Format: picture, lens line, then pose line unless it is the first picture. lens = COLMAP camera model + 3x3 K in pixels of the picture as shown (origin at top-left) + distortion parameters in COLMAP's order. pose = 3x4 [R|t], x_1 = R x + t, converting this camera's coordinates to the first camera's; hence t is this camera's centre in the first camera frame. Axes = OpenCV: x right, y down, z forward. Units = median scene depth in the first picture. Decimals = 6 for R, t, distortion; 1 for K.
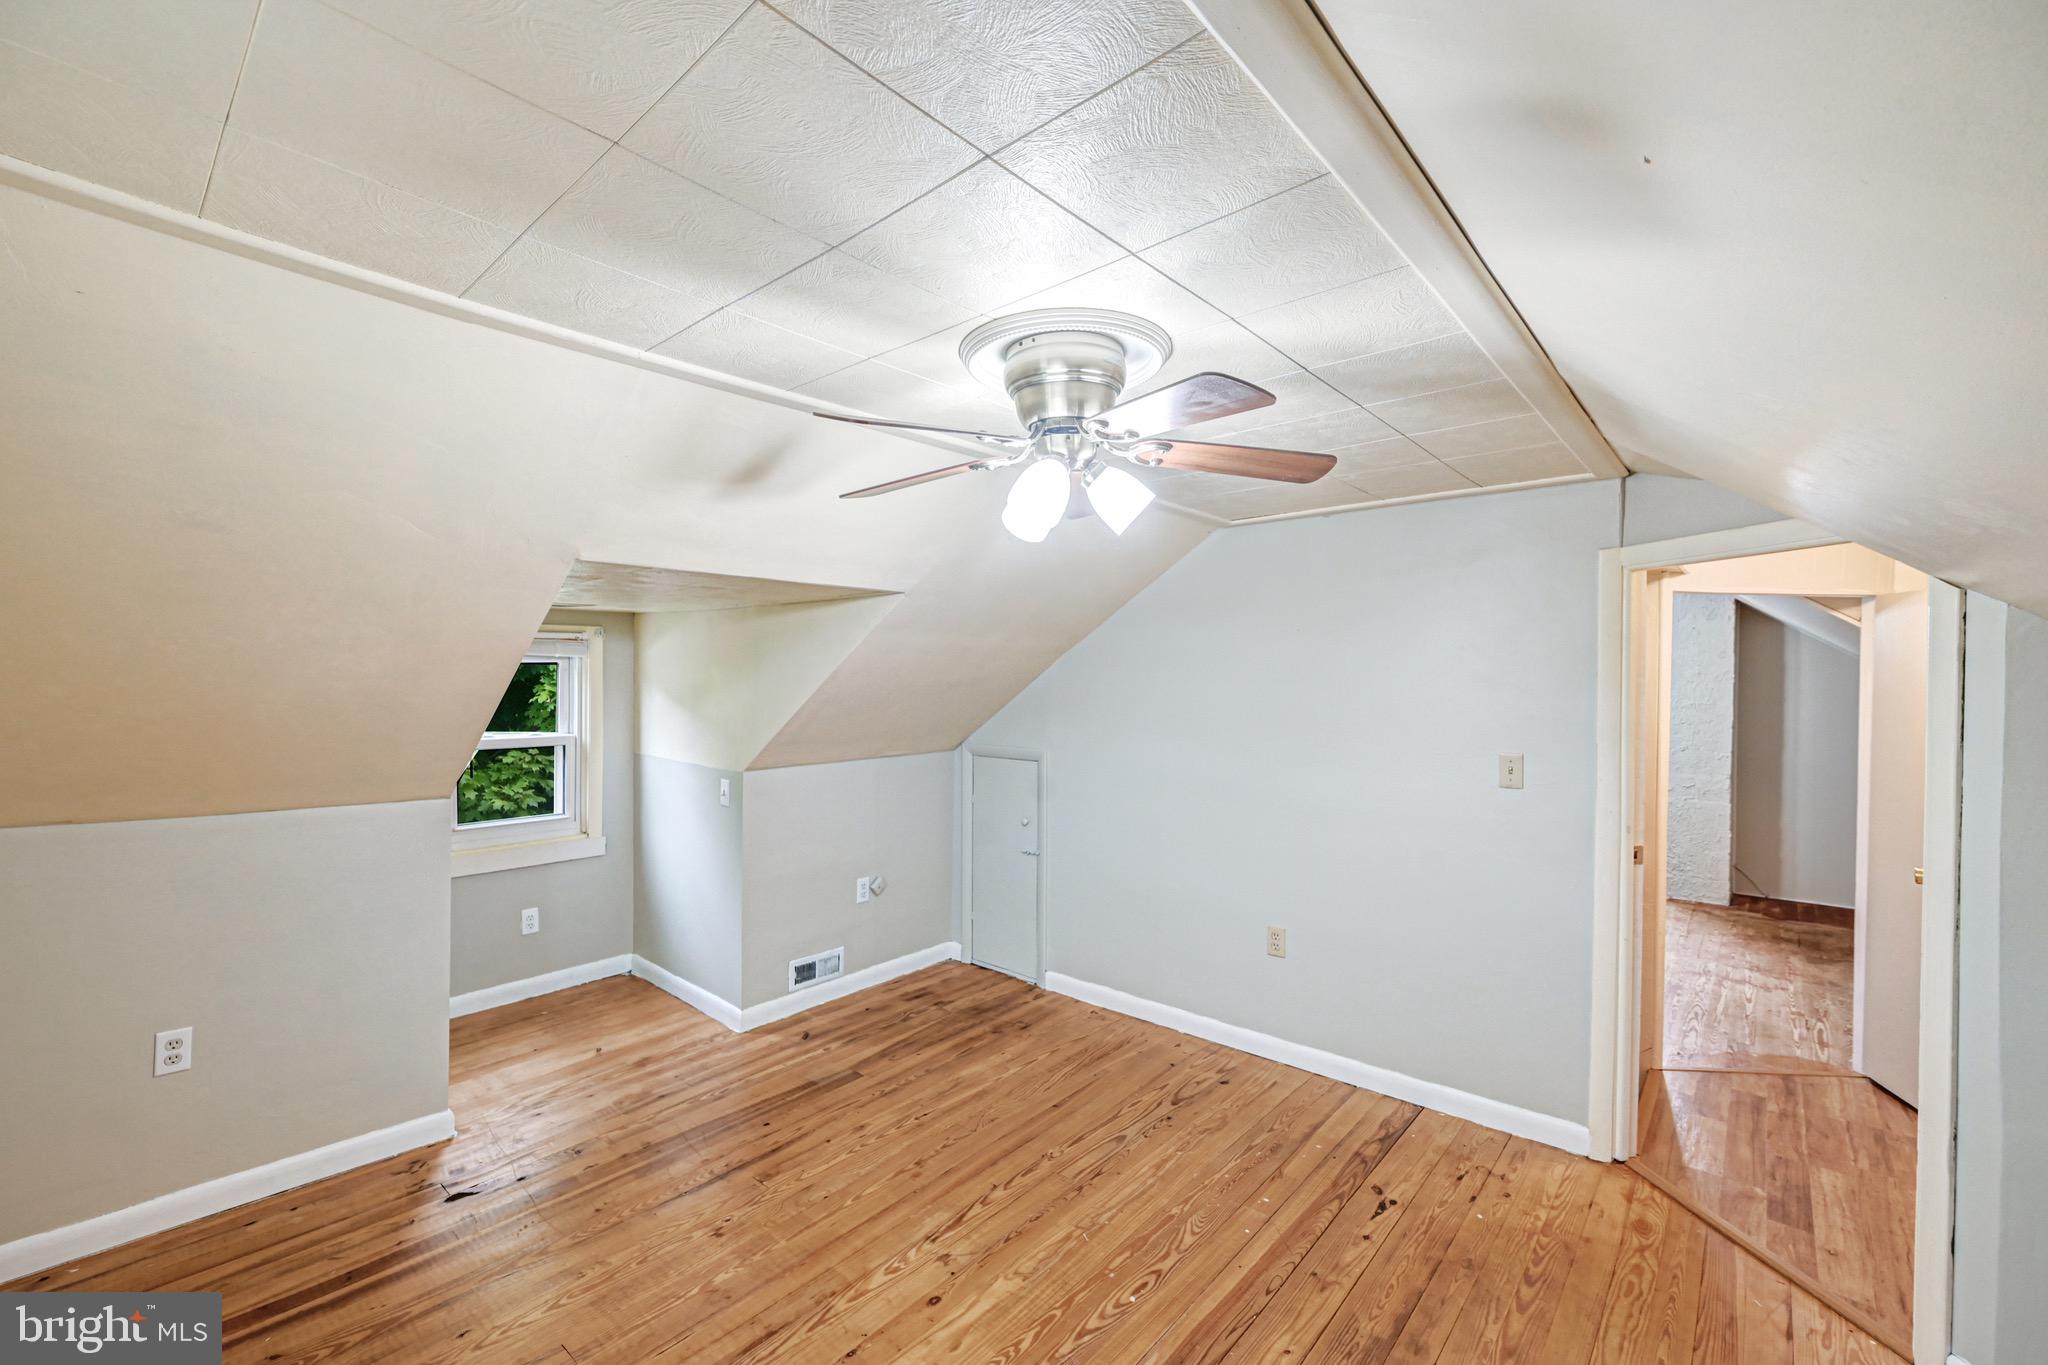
lens RADIAL K [[847.2, 0, 1018.5], [0, 847.2, 683.7], [0, 0, 1]] dist [-0.002618, 0.000156]
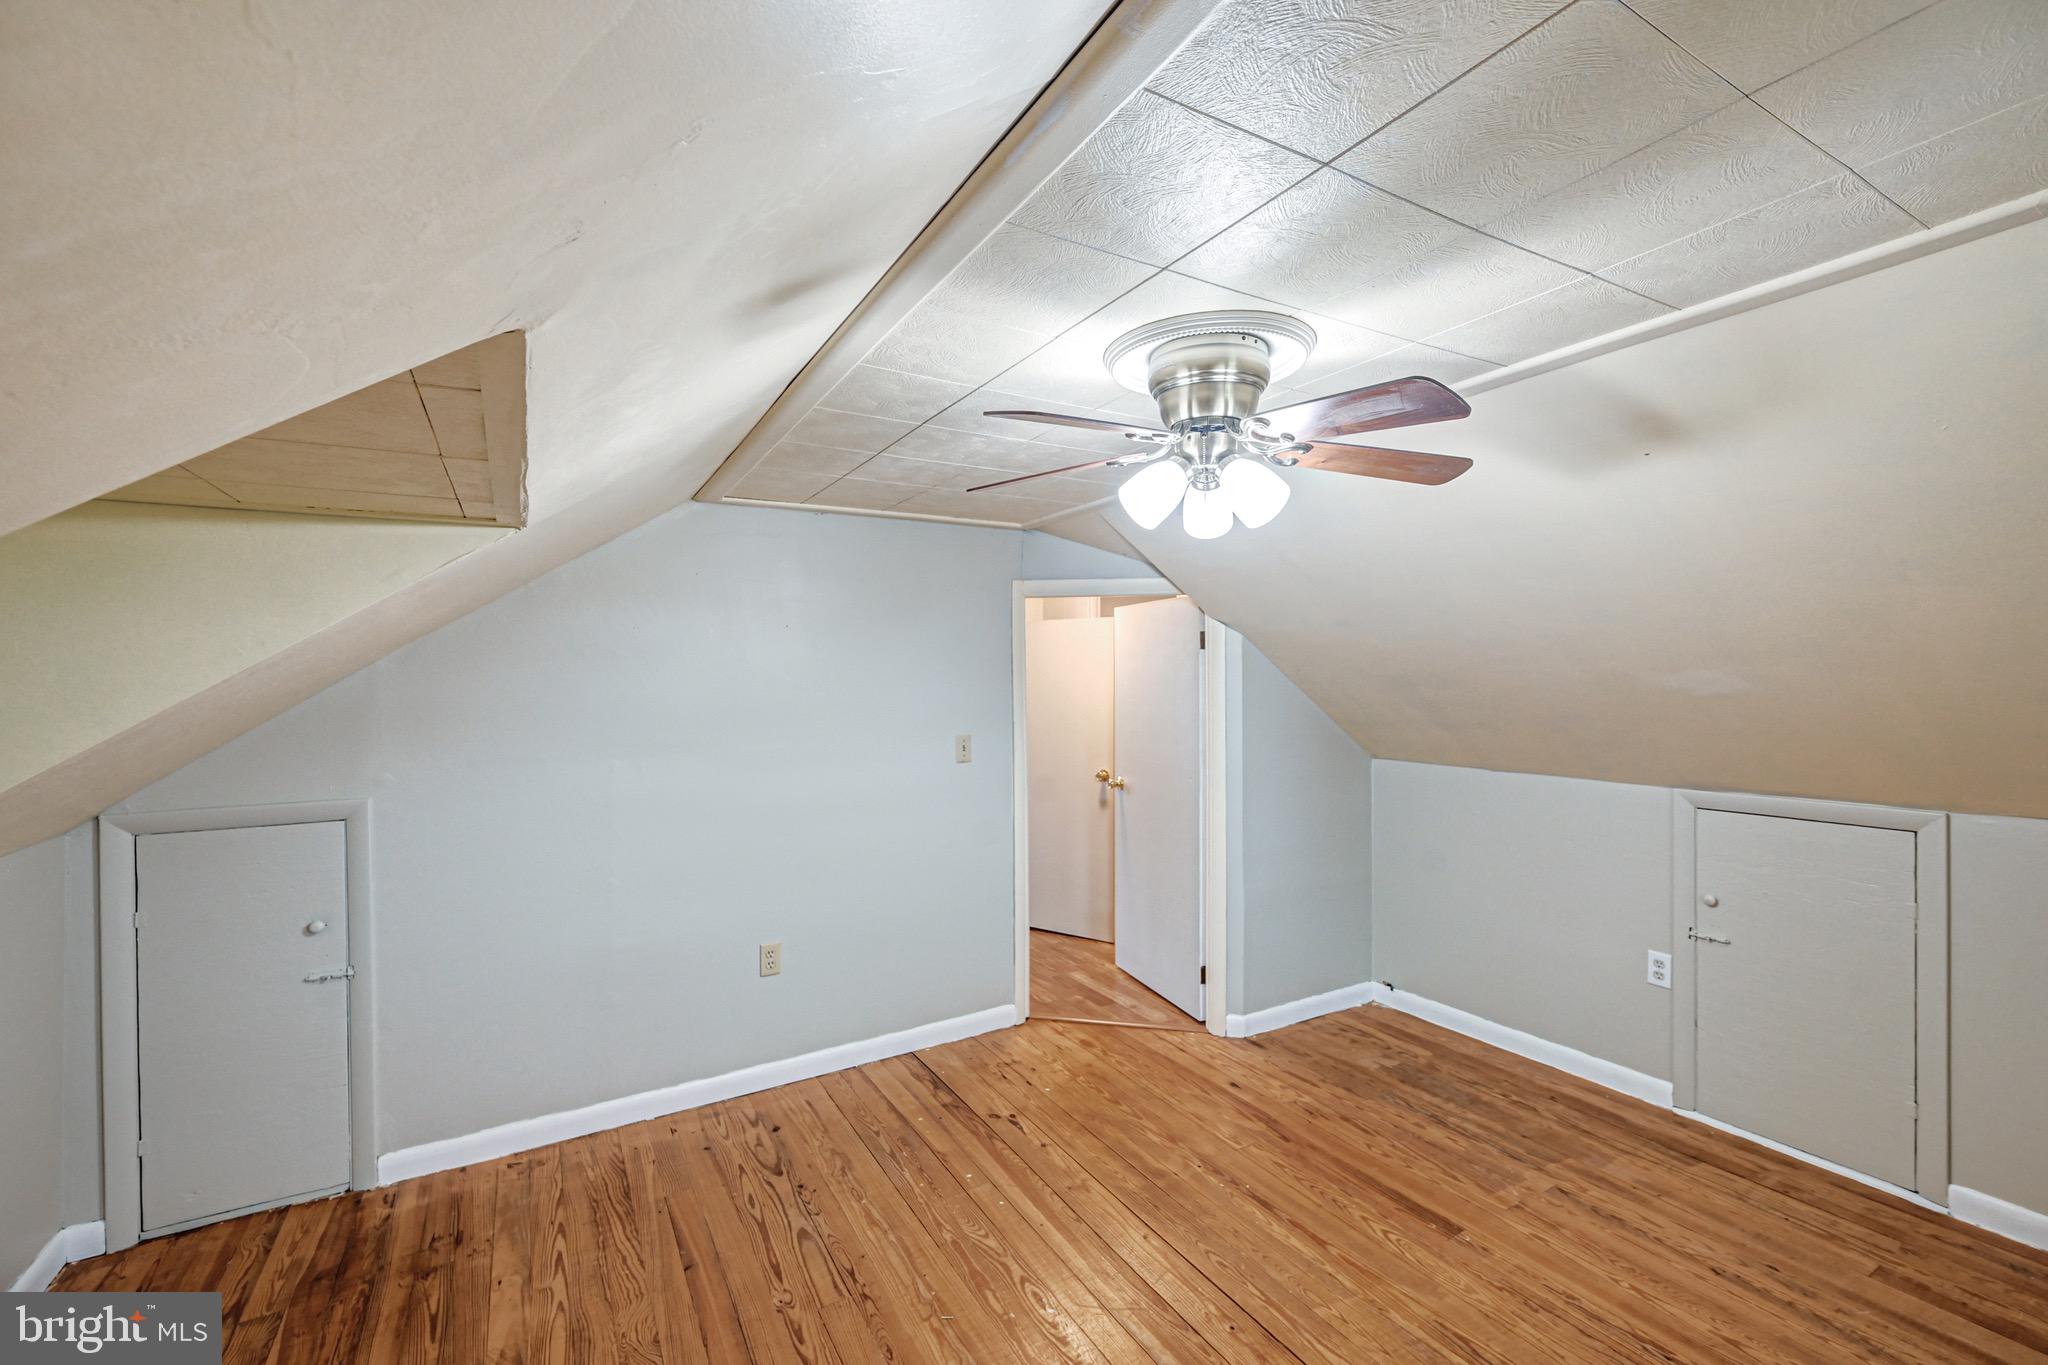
lens RADIAL K [[847.2, 0, 1018.5], [0, 847.2, 683.7], [0, 0, 1]] dist [-0.002618, 0.000156]
pose [[0.315759, -0.014277, 0.948732, -0.500139], [0.017264, 0.999808, 0.009299, -0.002220], [-0.948682, 0.013442, 0.315944, 0.454613]]
